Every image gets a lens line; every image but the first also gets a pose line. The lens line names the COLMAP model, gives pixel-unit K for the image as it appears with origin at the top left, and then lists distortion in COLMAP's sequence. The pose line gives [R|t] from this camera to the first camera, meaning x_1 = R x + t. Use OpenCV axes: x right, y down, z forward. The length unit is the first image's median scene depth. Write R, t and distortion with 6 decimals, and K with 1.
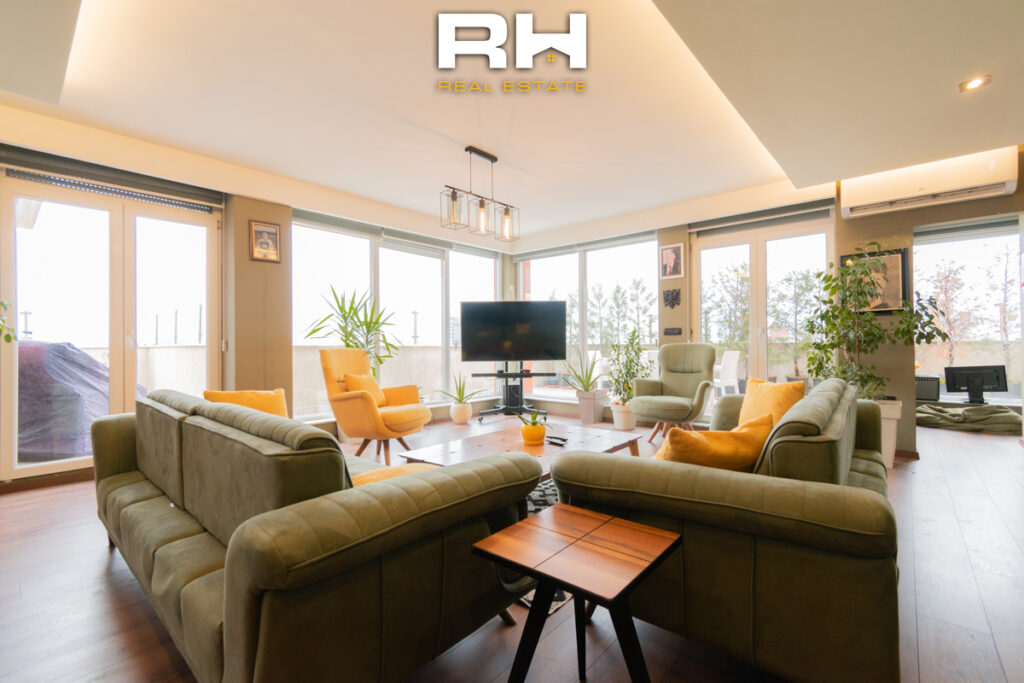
lens RADIAL K [[449.2, 0, 512.0], [0, 449.2, 341.5], [0, 0, 1]] dist [-0.000948, -0.000556]
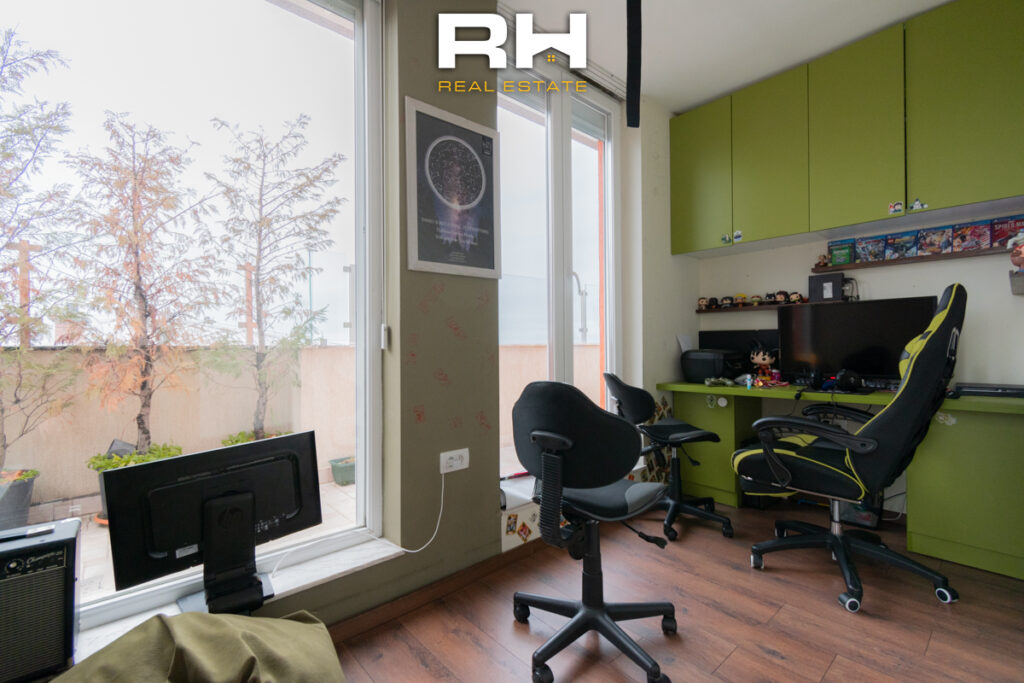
lens RADIAL K [[449.2, 0, 512.0], [0, 449.2, 341.5], [0, 0, 1]] dist [-0.000948, -0.000556]
pose [[0.123891, 0.020431, 0.992085, 0.489974], [-0.000866, 0.999790, -0.020481, 0.002145], [-0.992295, 0.001678, 0.123883, 0.494594]]
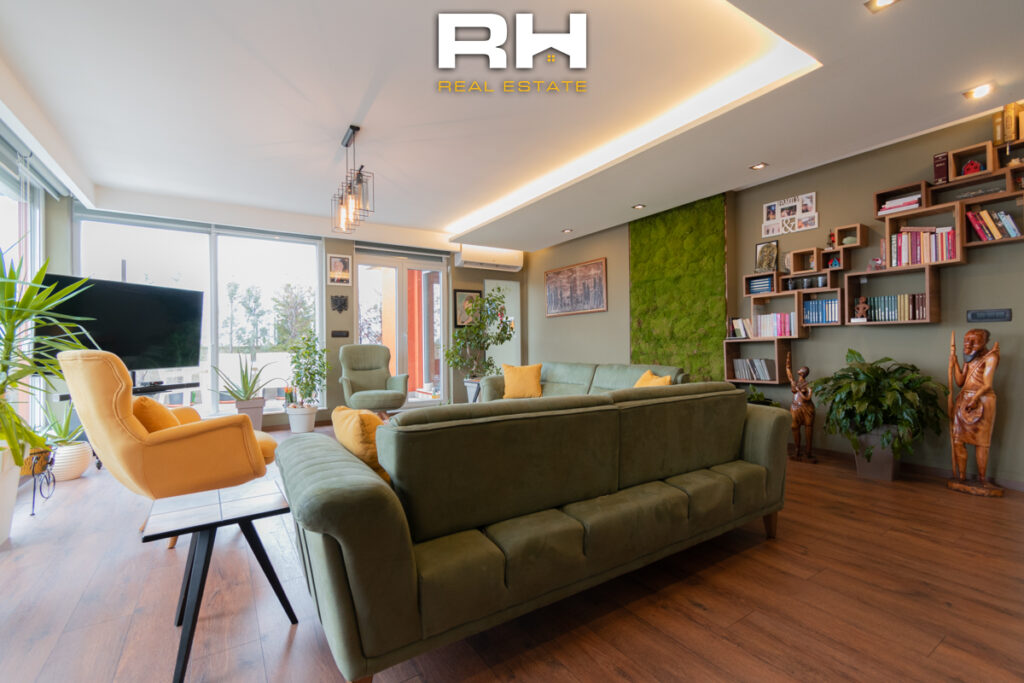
lens RADIAL K [[449.2, 0, 512.0], [0, 449.2, 341.5], [0, 0, 1]] dist [-0.000948, -0.000556]
pose [[0.274284, 0.010205, 0.961595, -0.631824], [0.002228, 0.999934, -0.011247, 0.010404], [-0.961646, 0.005228, 0.274243, 0.318339]]
